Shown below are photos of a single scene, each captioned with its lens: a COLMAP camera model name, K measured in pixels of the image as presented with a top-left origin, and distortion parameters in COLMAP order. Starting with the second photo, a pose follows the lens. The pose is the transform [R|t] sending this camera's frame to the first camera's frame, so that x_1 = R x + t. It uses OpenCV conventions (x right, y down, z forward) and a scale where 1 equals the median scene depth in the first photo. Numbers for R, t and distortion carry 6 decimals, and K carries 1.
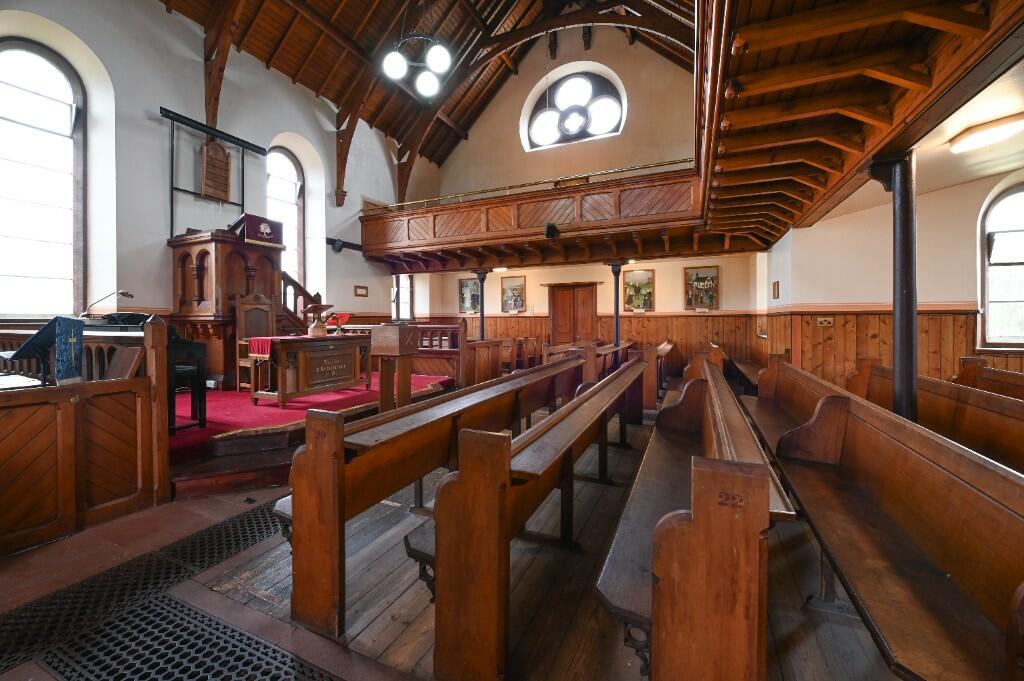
lens RADIAL K [[438.4, 0, 494.3], [0, 438.4, 320.8], [0, 0, 1]] dist [-0.001327, -0.000057]
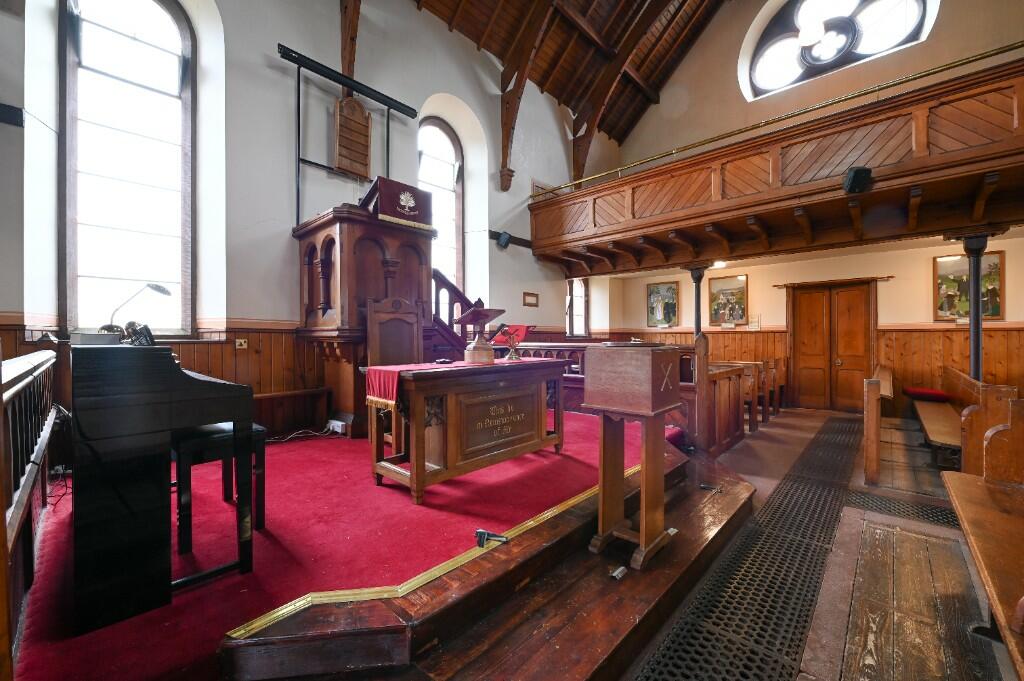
lens RADIAL K [[421.1, 0, 512.0], [0, 421.1, 340.5], [0, 0, 1]] dist [-0.005017, -0.000191]
pose [[0.954146, 0.001864, -0.299336, -0.121290], [0.000475, 0.999970, 0.007742, 0.000291], [0.299342, -0.007529, 0.954116, 0.298168]]
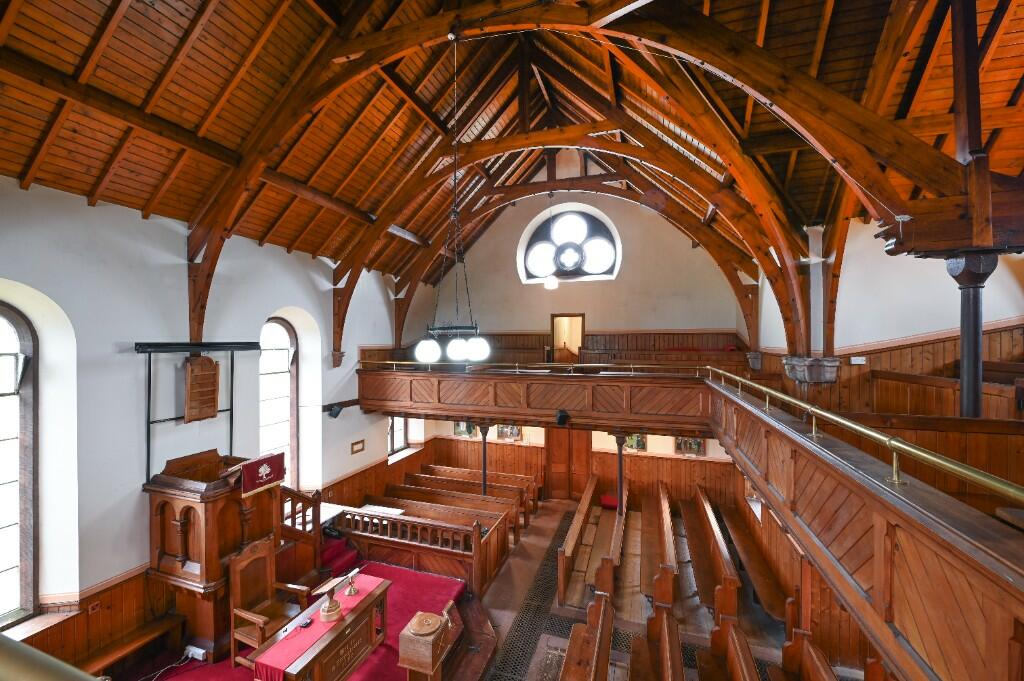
lens RADIAL K [[411.8, 0, 519.3], [0, 411.8, 342.5], [0, 0, 1]] dist [-0.002684, -0.000466]
pose [[0.990995, 0.005754, 0.133773, -0.084253], [-0.005798, 0.999983, -0.000063, -0.330849], [-0.133771, -0.000713, 0.991012, 0.069023]]
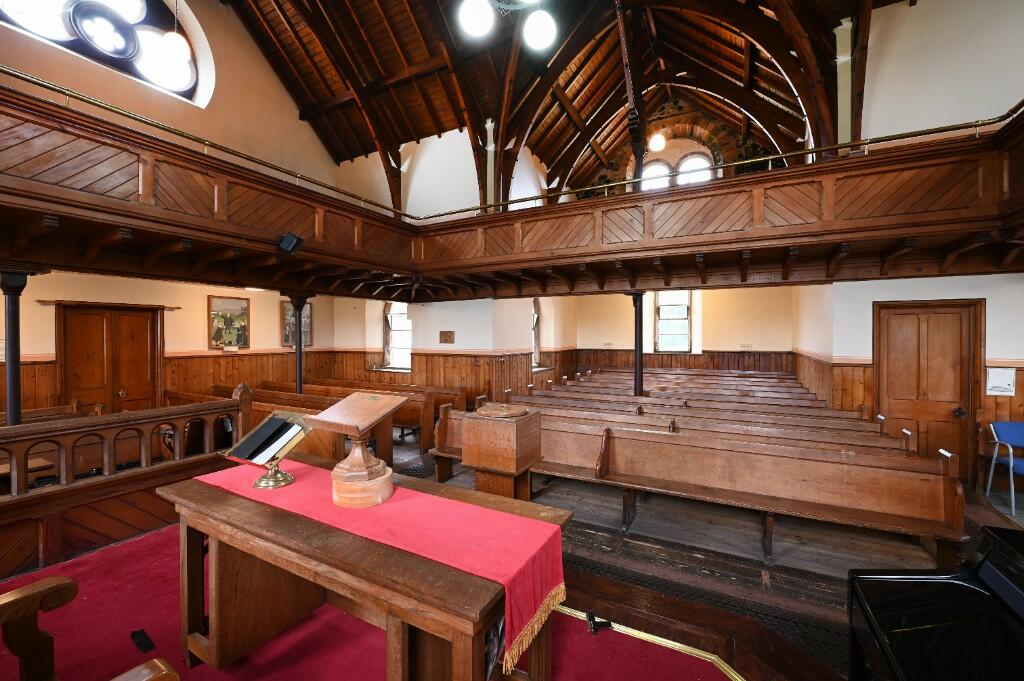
lens RADIAL K [[404.2, 0, 504.0], [0, 404.2, 339.2], [0, 0, 1]] dist [-0.001251, -0.000121]
pose [[0.058299, -0.000953, 0.998299, -0.437409], [0.001492, 0.999999, 0.000868, -0.046839], [-0.998298, 0.001438, 0.058300, 0.550623]]
